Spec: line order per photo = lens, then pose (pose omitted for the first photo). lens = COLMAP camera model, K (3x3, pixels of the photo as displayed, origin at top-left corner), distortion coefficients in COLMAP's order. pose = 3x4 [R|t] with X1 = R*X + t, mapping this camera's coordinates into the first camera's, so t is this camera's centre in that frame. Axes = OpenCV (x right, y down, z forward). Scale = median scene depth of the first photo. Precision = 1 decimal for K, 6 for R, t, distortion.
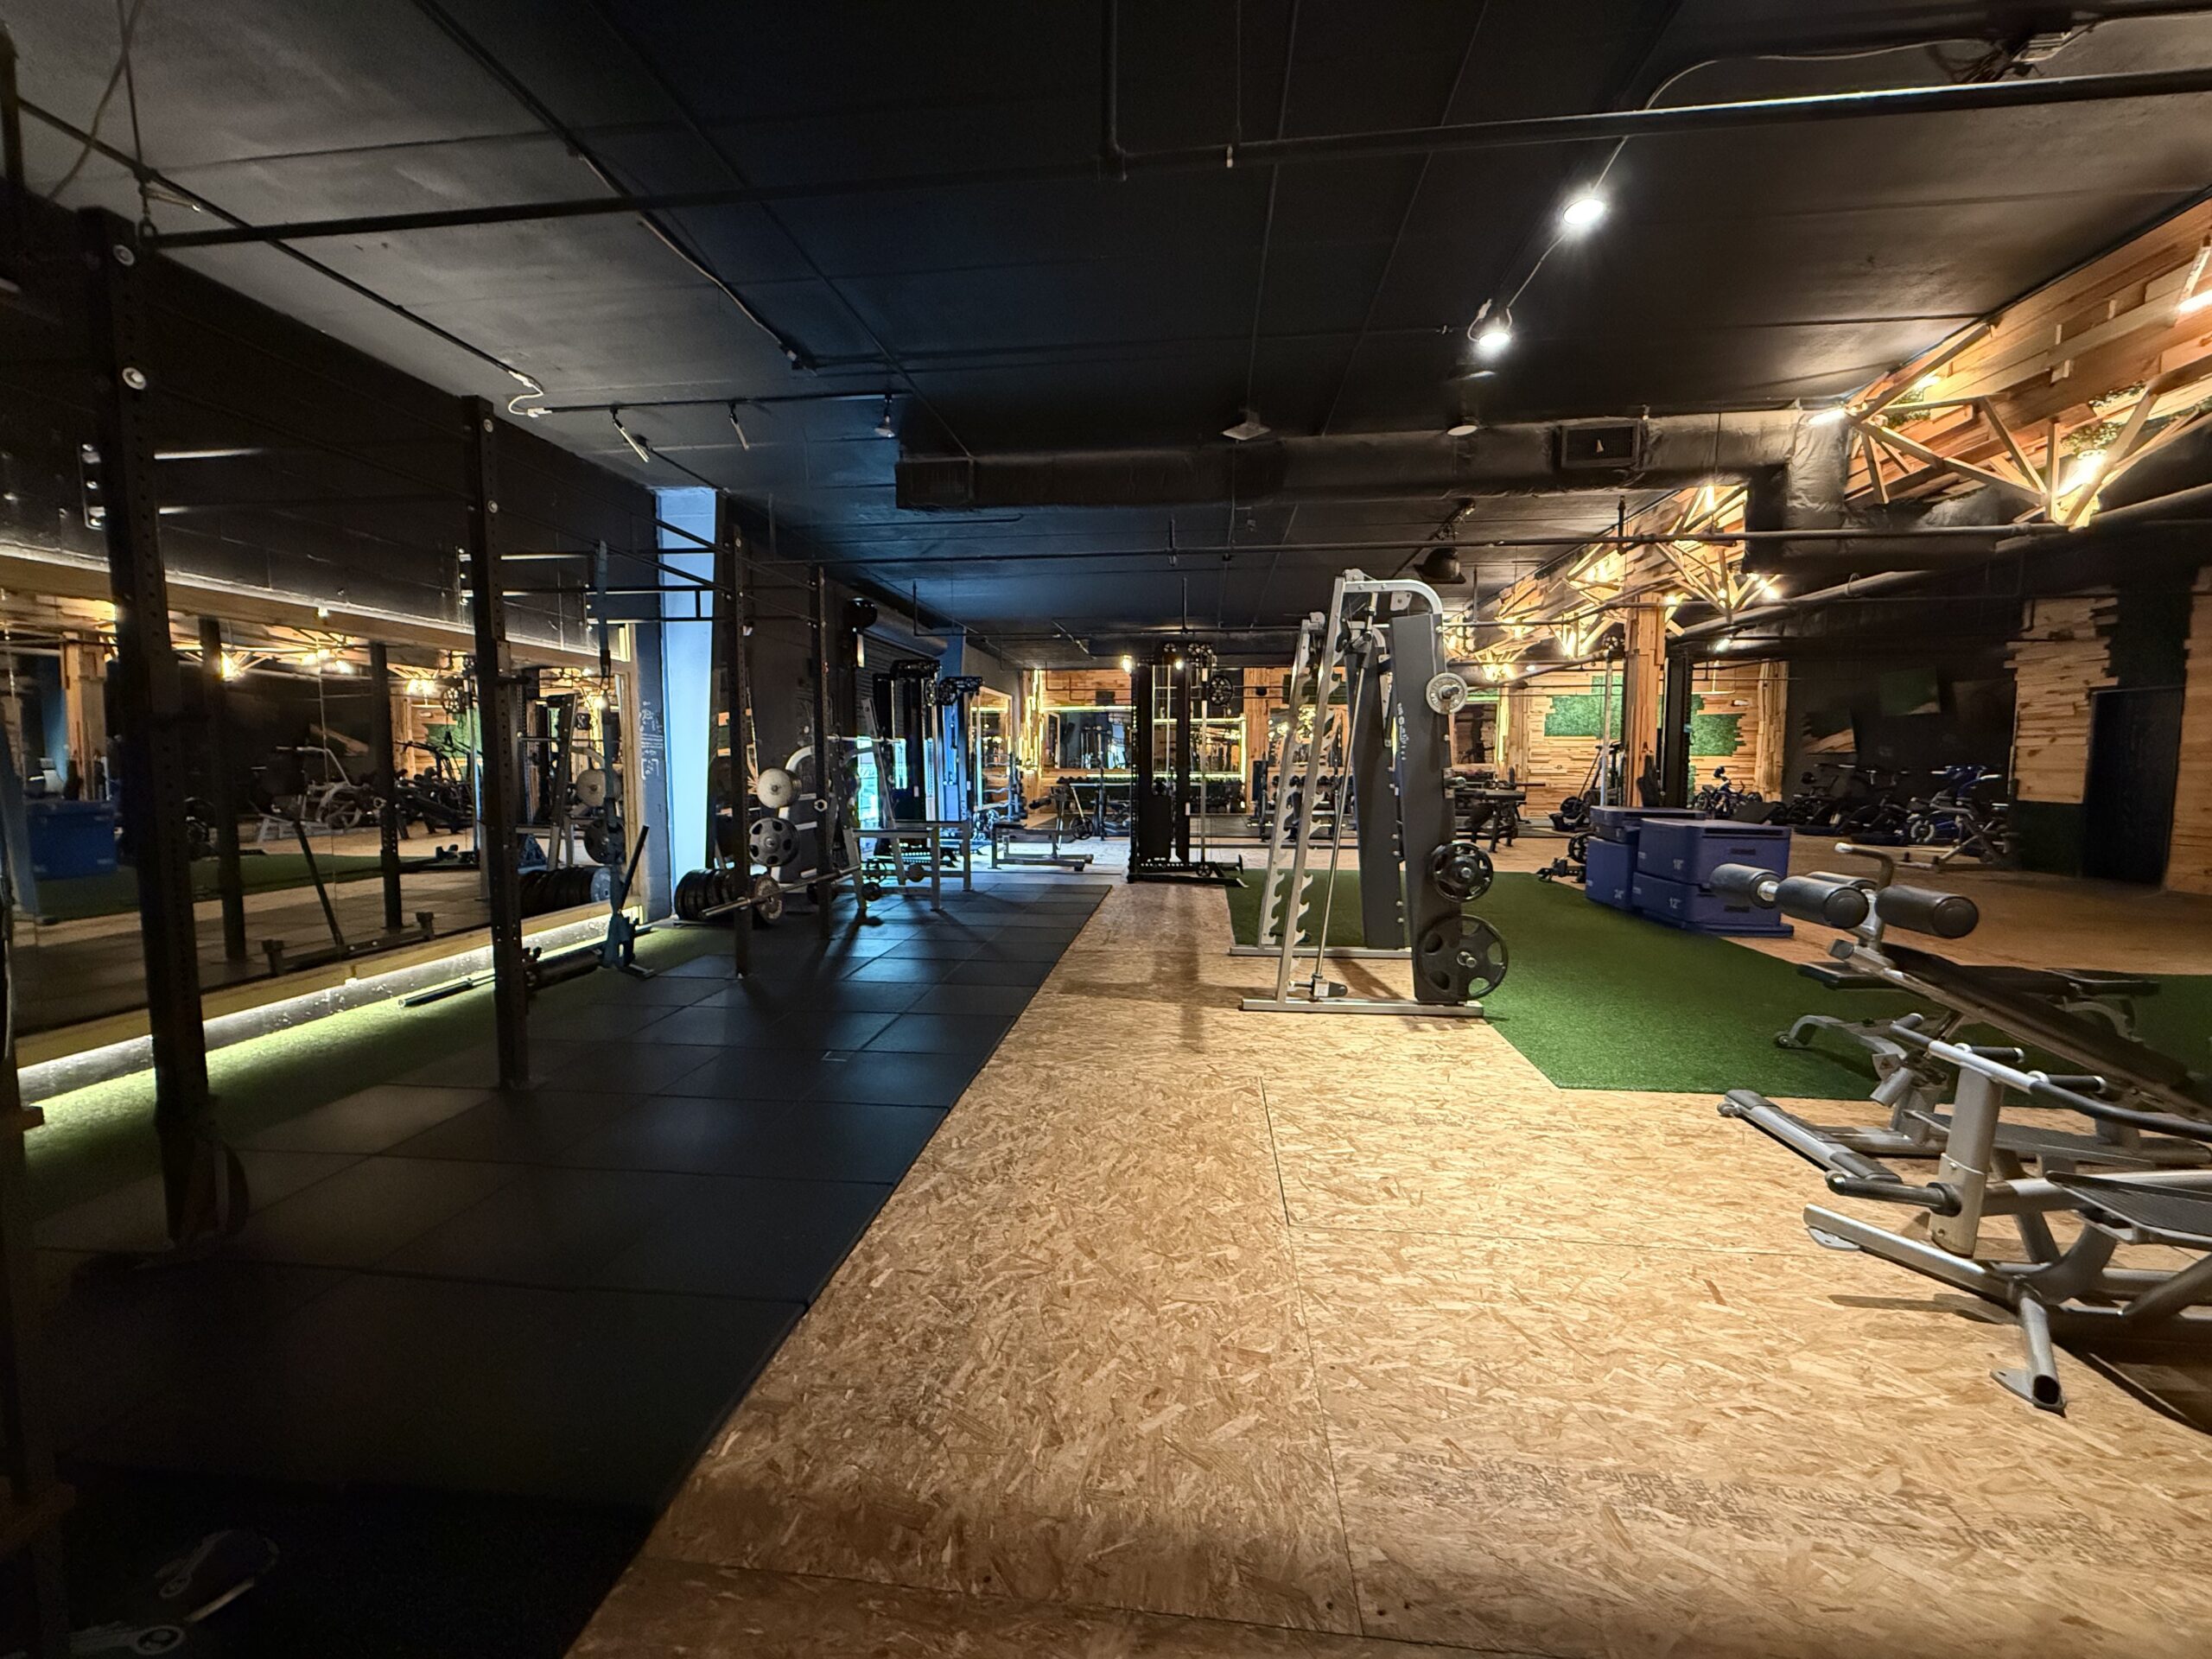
lens RADIAL K [[888.3, 0, 1103.6], [0, 888.3, 826.0], [0, 0, 1]] dist [-0.000133, 0.000015]
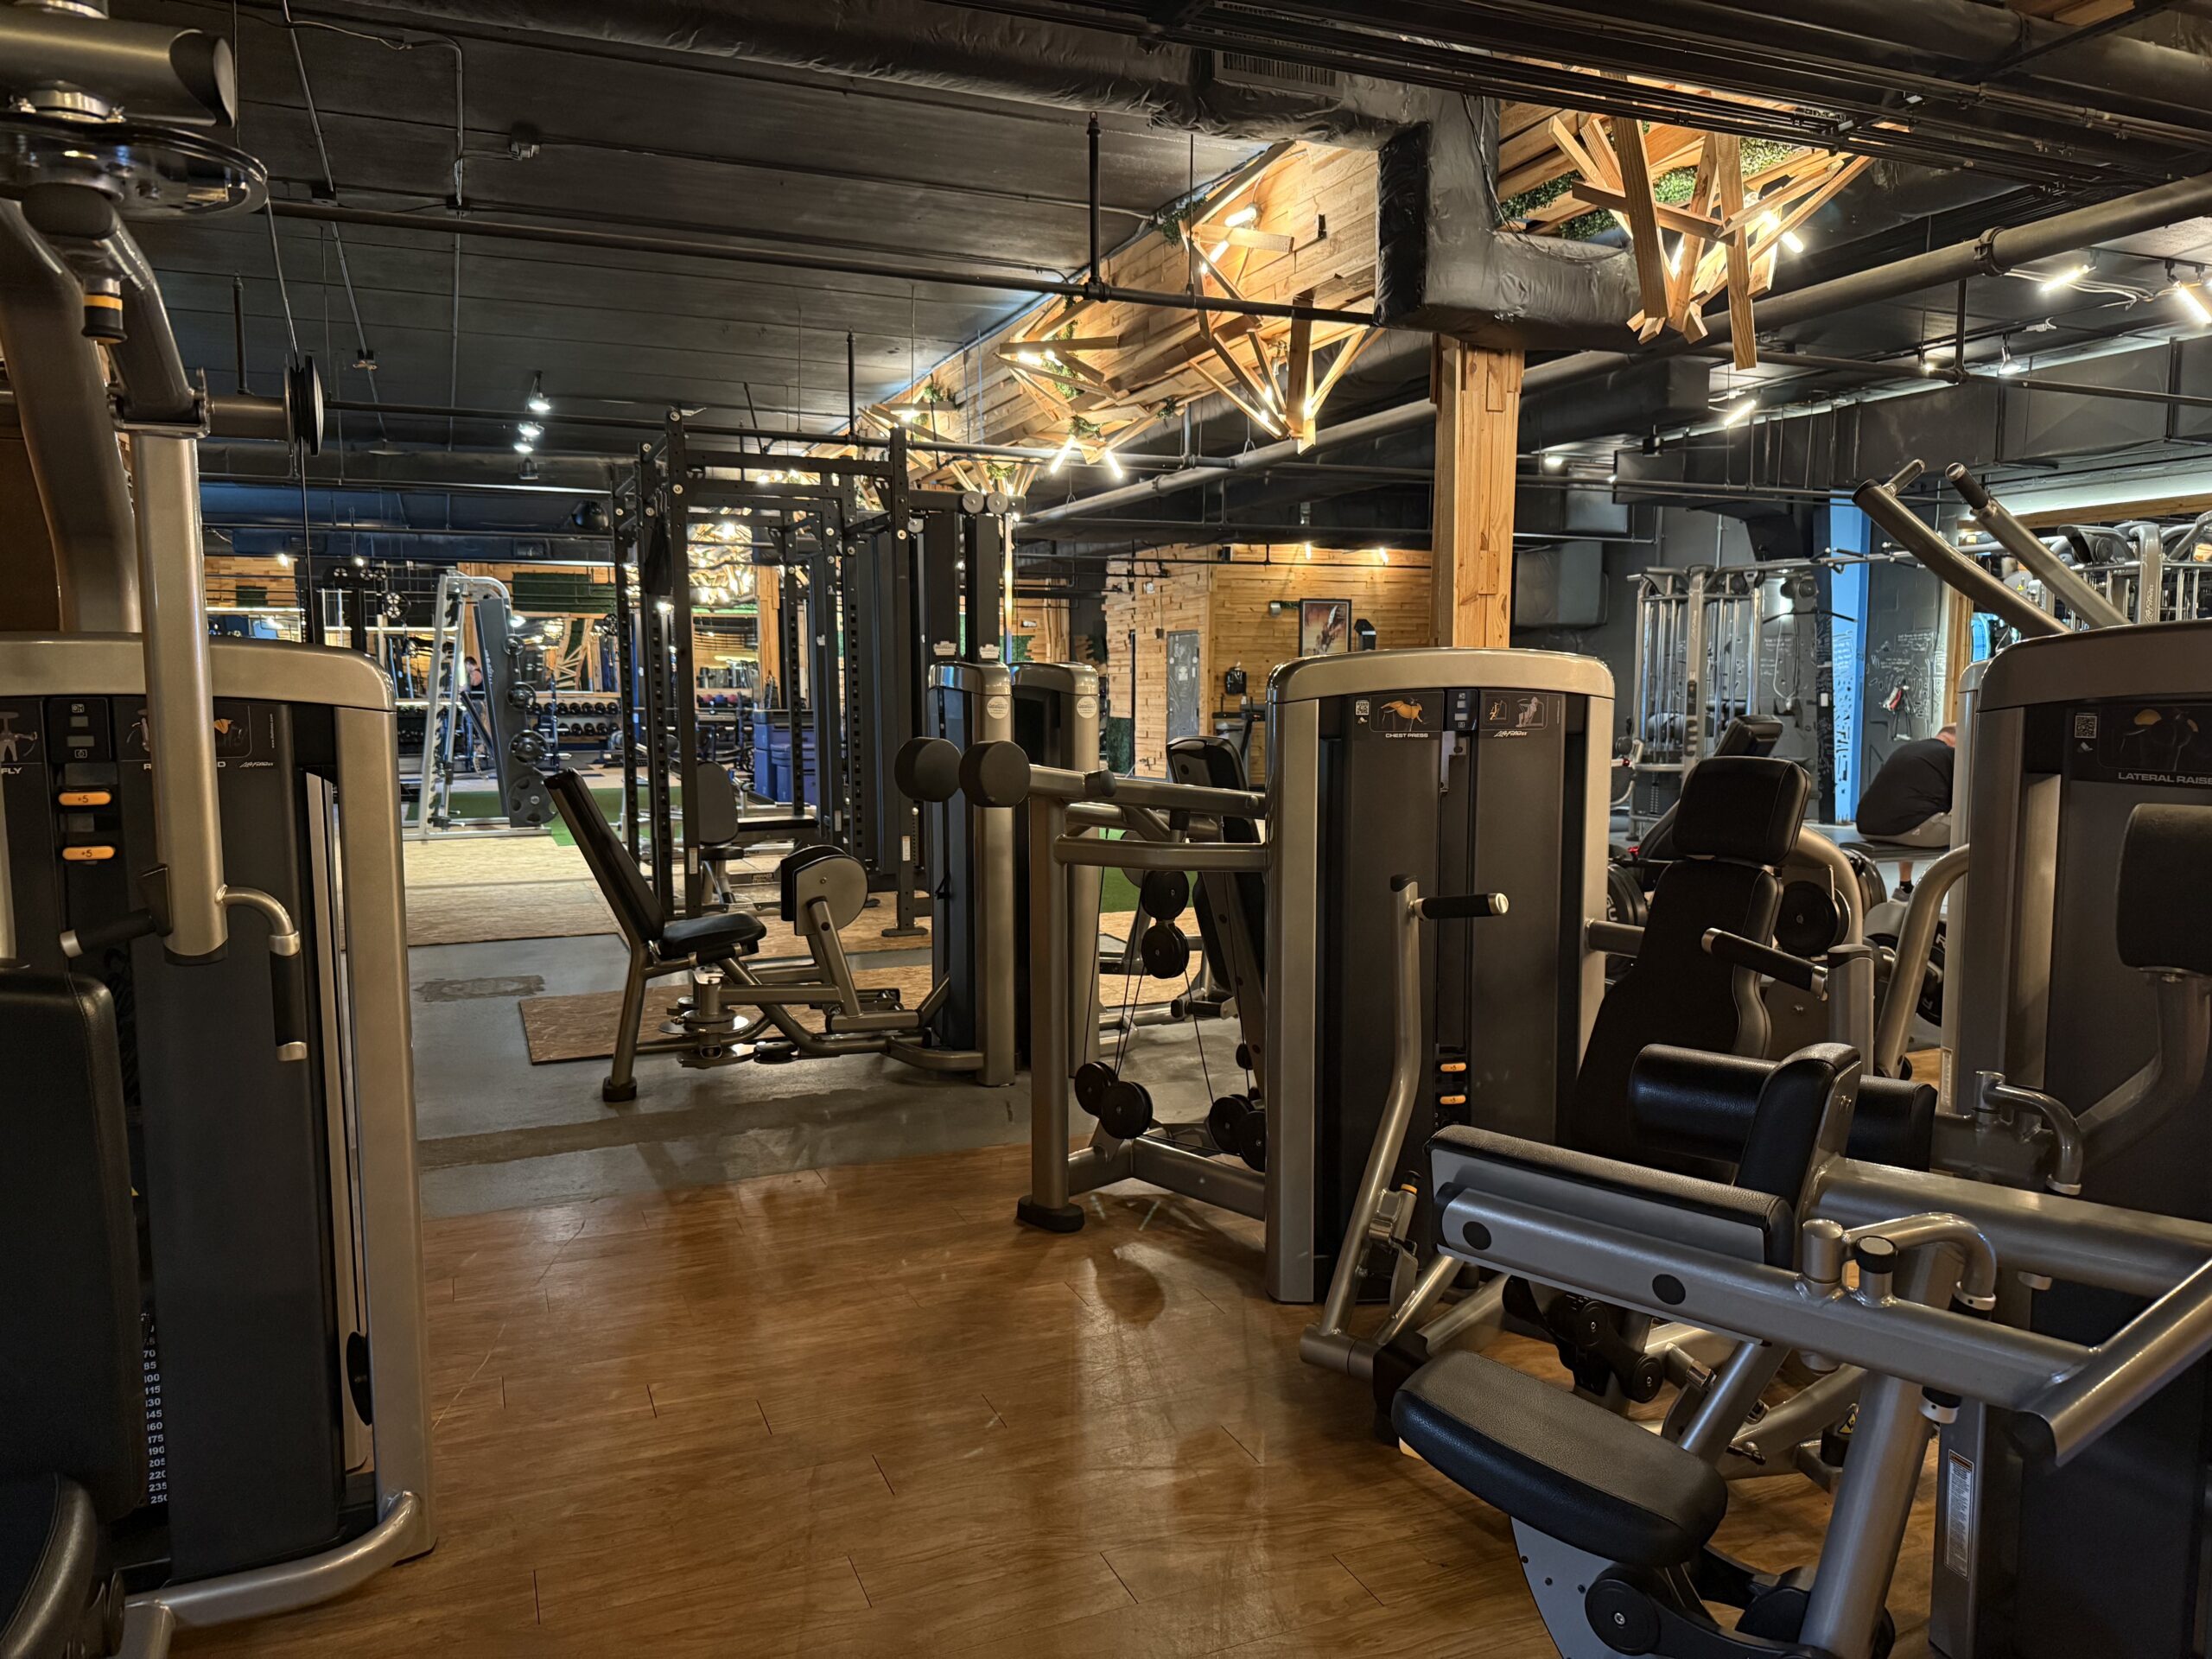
lens RADIAL K [[1558.4, 0, 1107.3], [0, 1558.4, 826.1], [0, 0, 1]] dist [0.081432, -0.090521]
pose [[0.874814, -0.043596, 0.482494, -0.021106], [0.035571, 0.999035, 0.025774, 0.038081], [-0.483152, -0.005385, 0.875520, -0.521934]]
